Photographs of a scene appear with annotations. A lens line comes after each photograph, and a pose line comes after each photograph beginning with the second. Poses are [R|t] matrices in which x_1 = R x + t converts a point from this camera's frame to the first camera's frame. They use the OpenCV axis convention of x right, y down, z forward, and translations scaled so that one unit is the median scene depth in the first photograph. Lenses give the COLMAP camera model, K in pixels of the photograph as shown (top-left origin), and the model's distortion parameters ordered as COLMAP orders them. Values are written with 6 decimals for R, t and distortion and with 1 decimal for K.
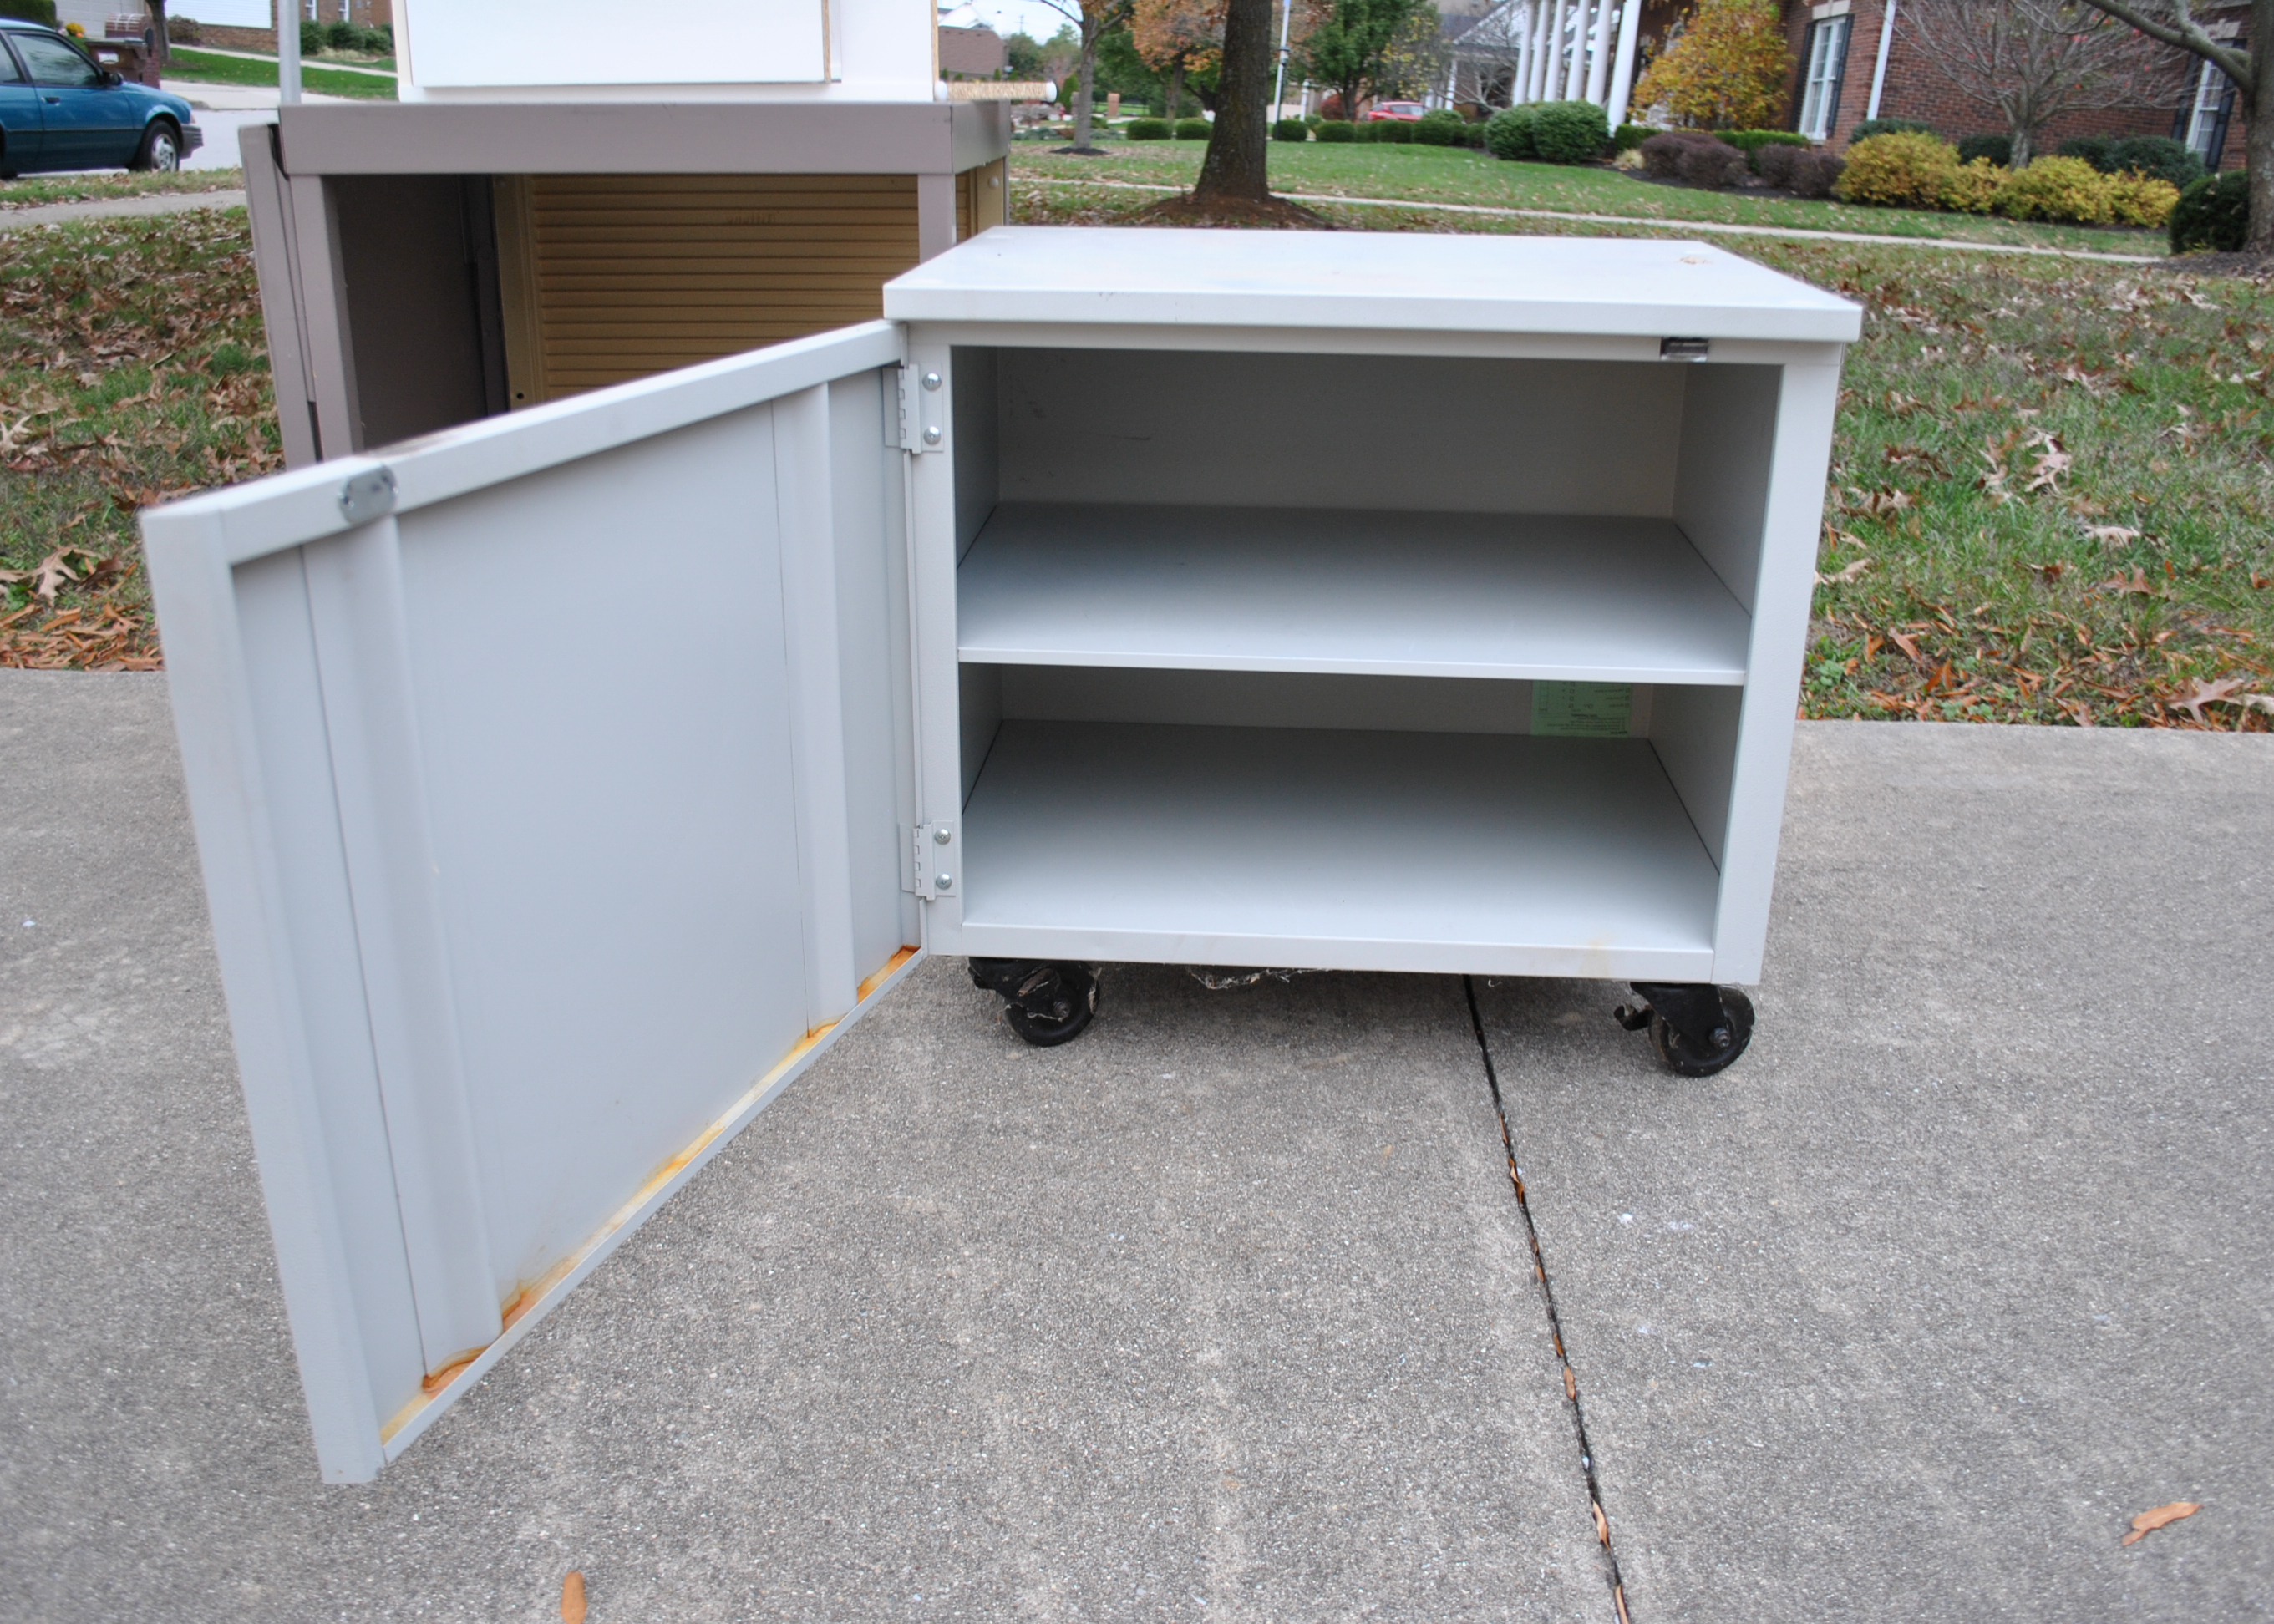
lens RADIAL K [[1818.1, 0, 1138.8], [0, 1818.1, 799.6], [0, 0, 1]] dist [-0.075397, 0.008752]
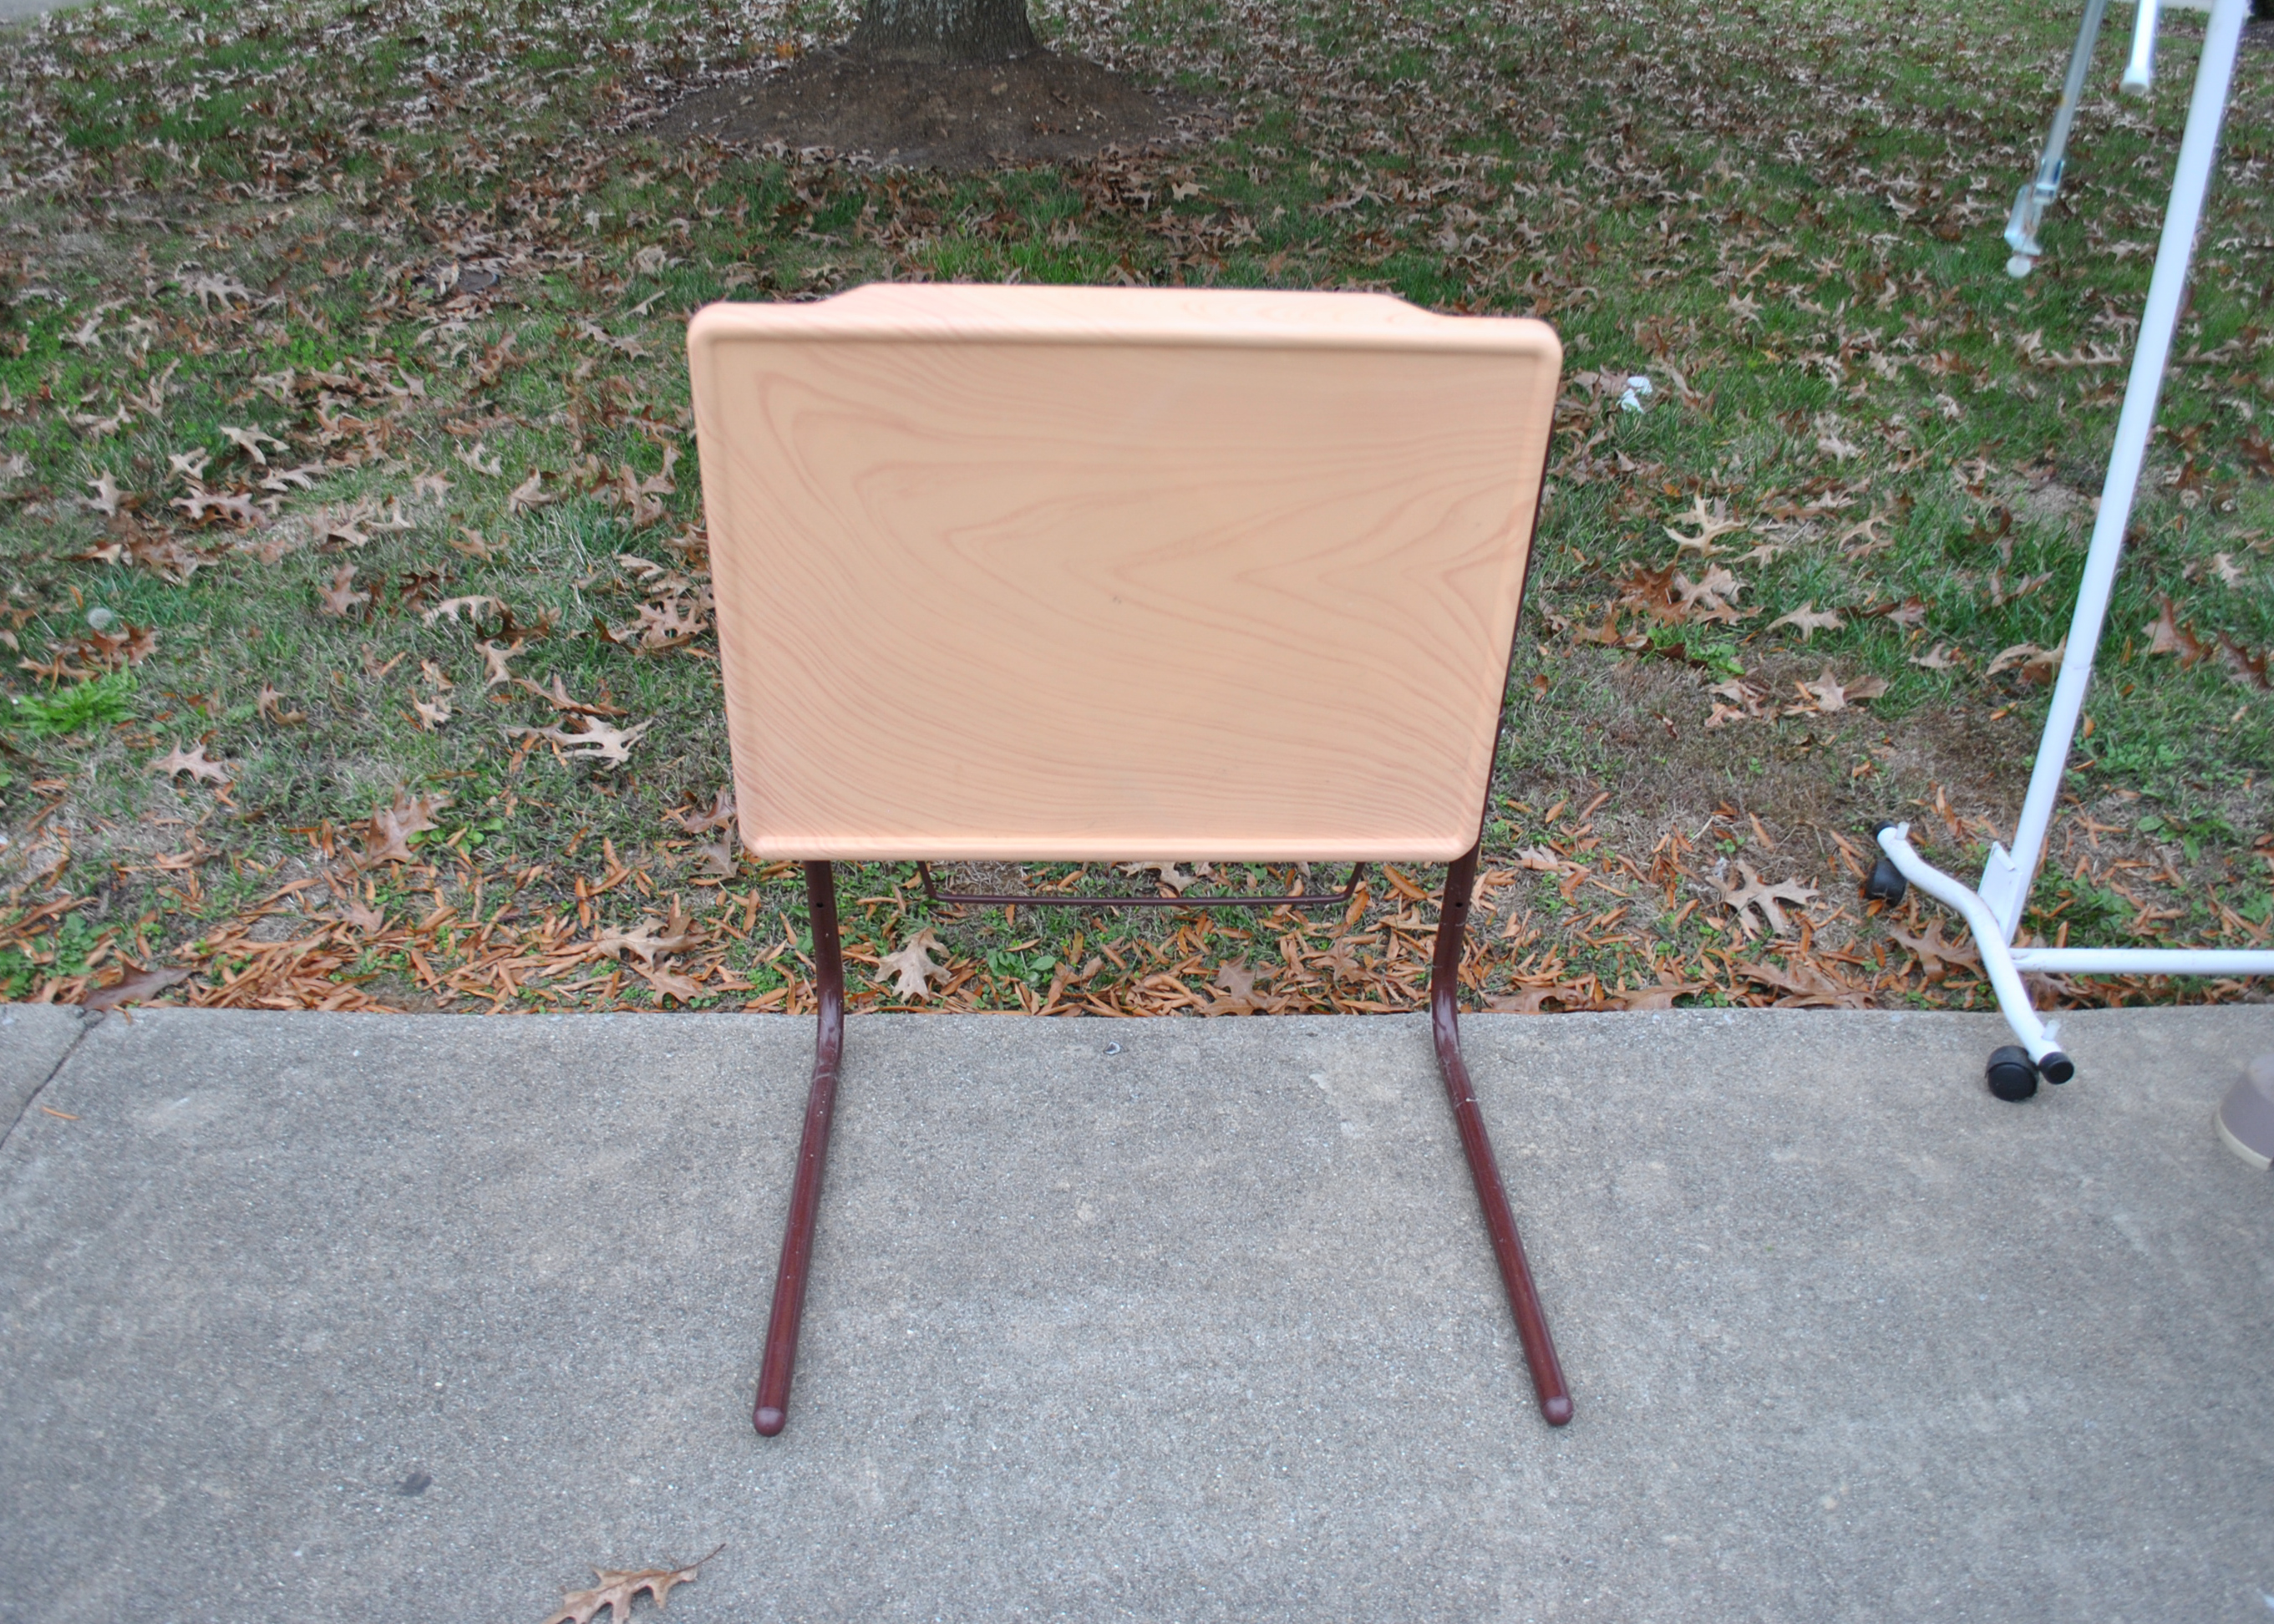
lens RADIAL K [[1818.1, 0, 1144.3], [0, 1818.1, 829.8], [0, 0, 1]] dist [-0.075397, 0.008752]
pose [[0.995693, -0.026076, 0.088964, -0.596928], [0.010465, 0.985107, 0.171624, -0.214239], [-0.092114, -0.169953, 0.981138, 0.144891]]
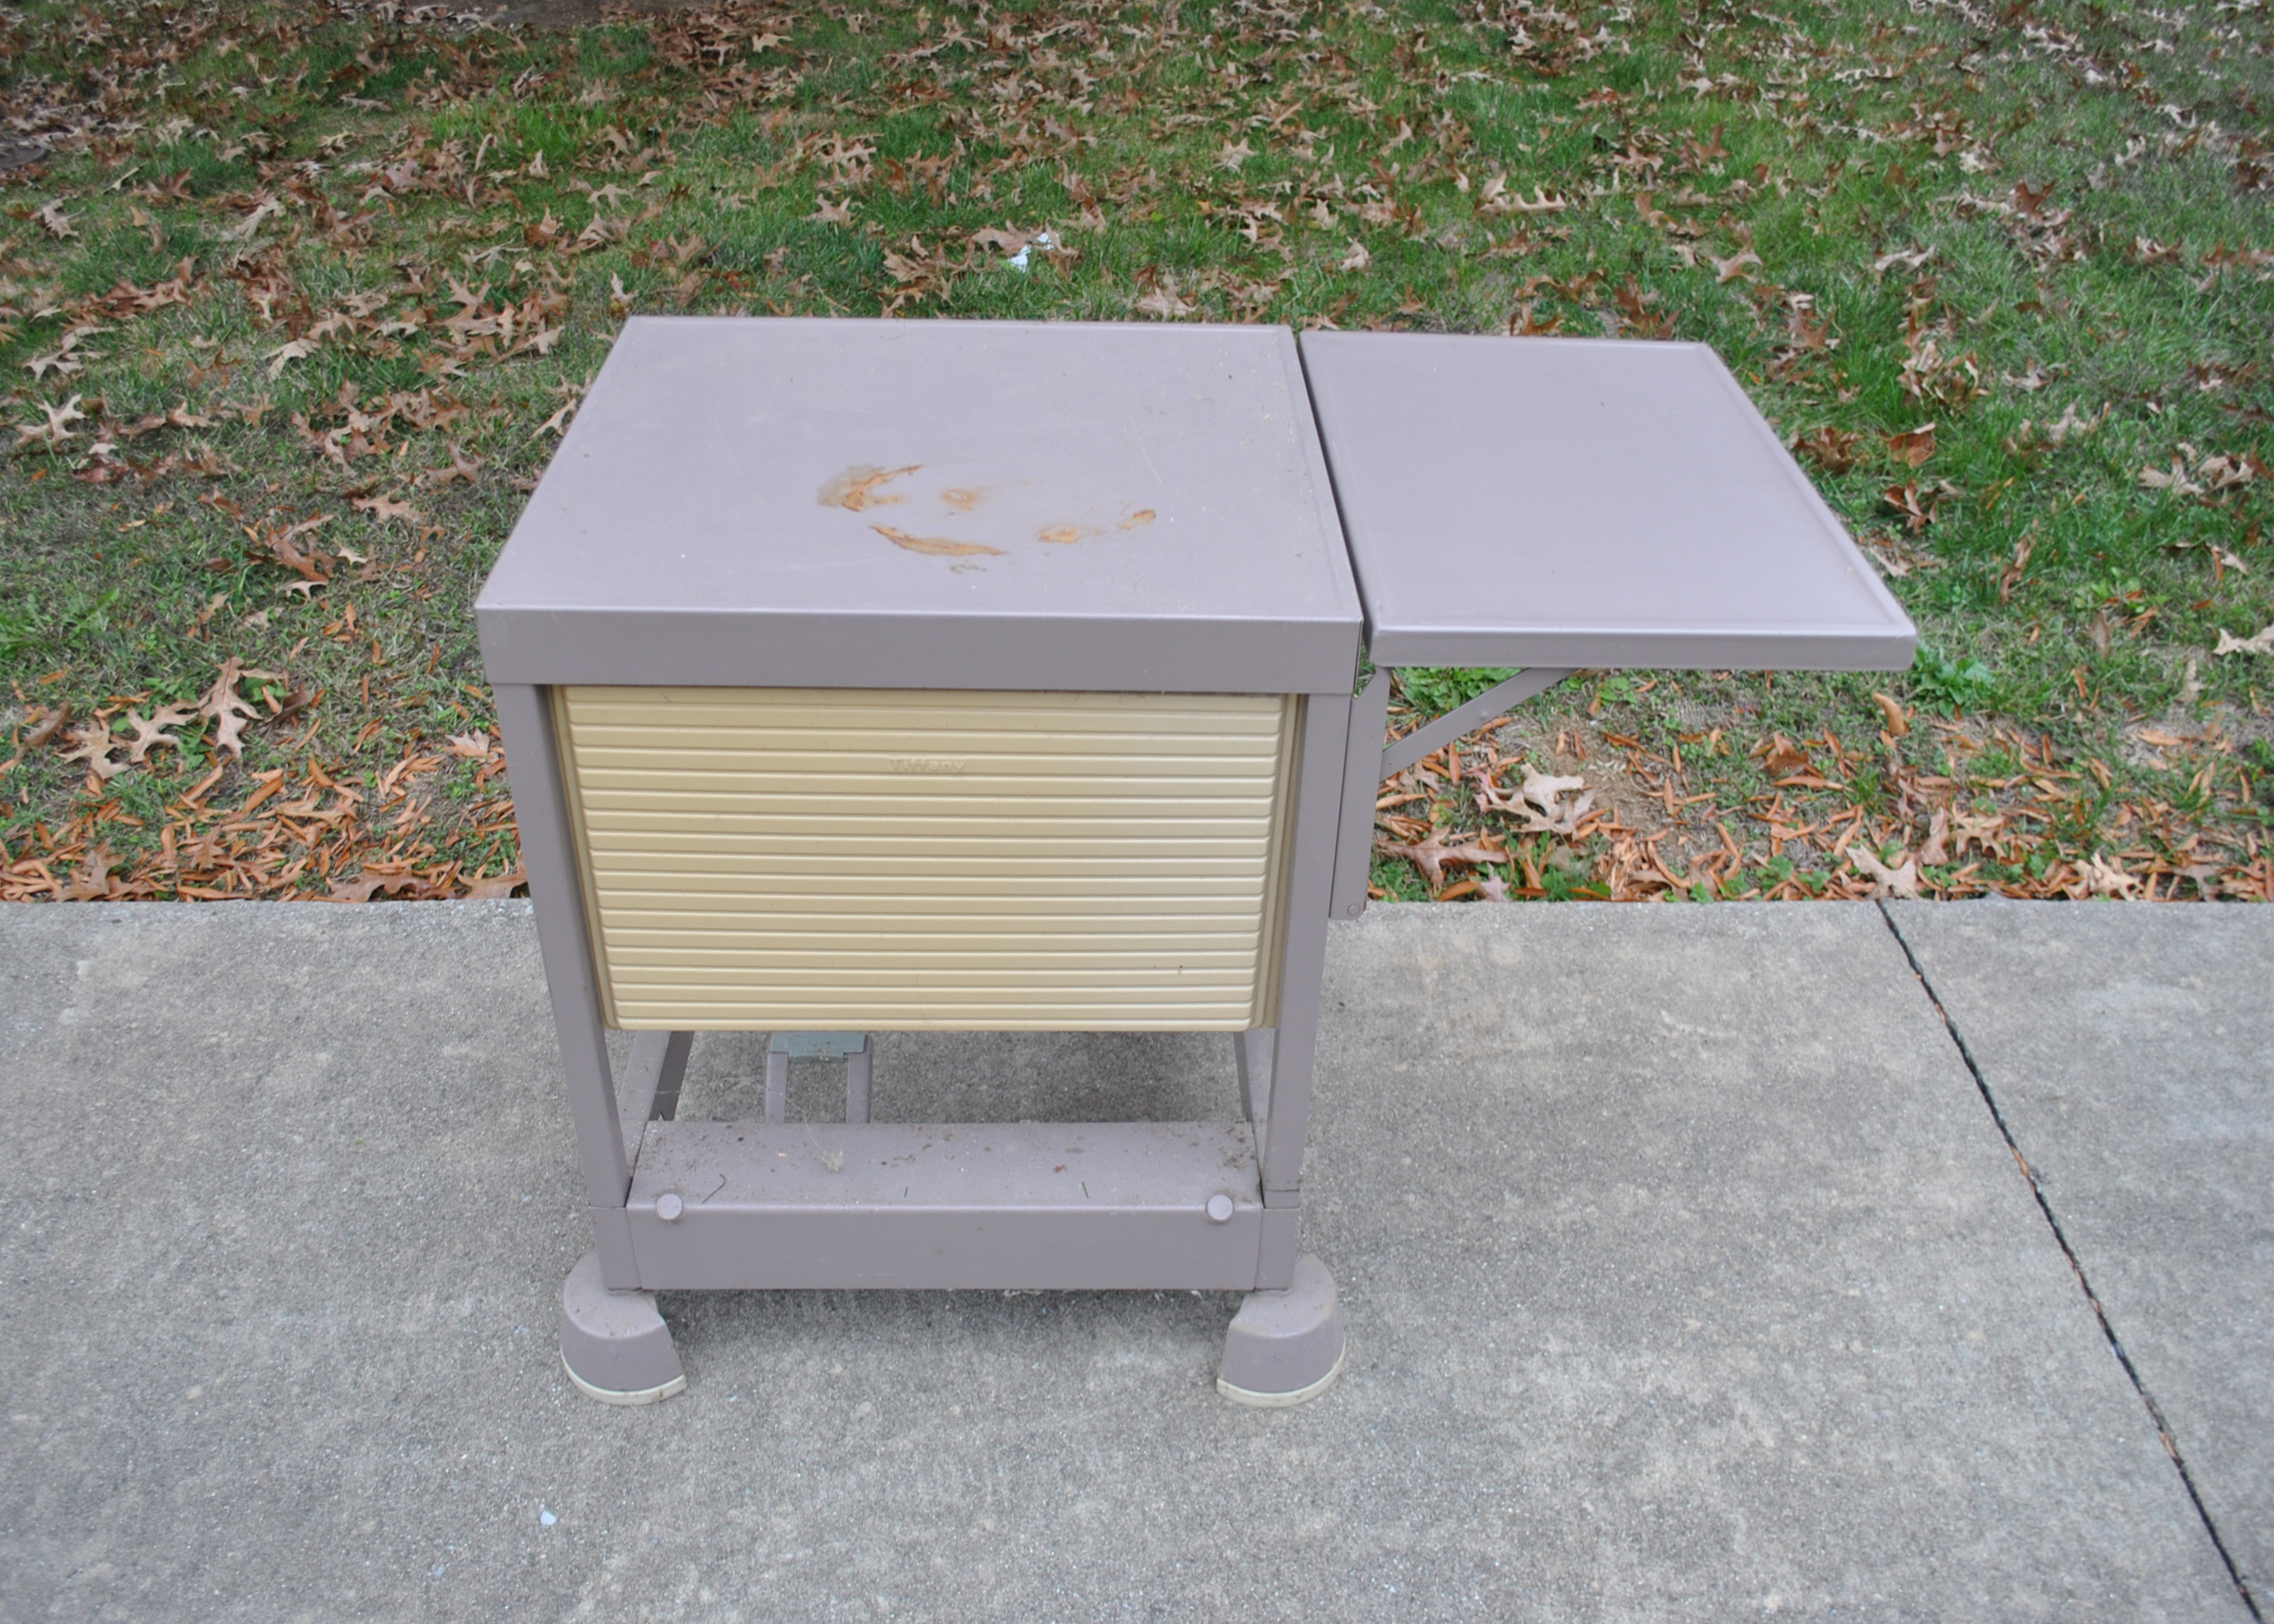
lens RADIAL K [[1818.1, 0, 1119.0], [0, 1818.1, 818.8], [0, 0, 1]] dist [-0.075397, 0.008752]
pose [[0.998363, -0.029686, 0.048886, -0.189338], [0.016786, 0.969194, 0.245724, -0.220923], [-0.054674, -0.244502, 0.968106, 0.120648]]
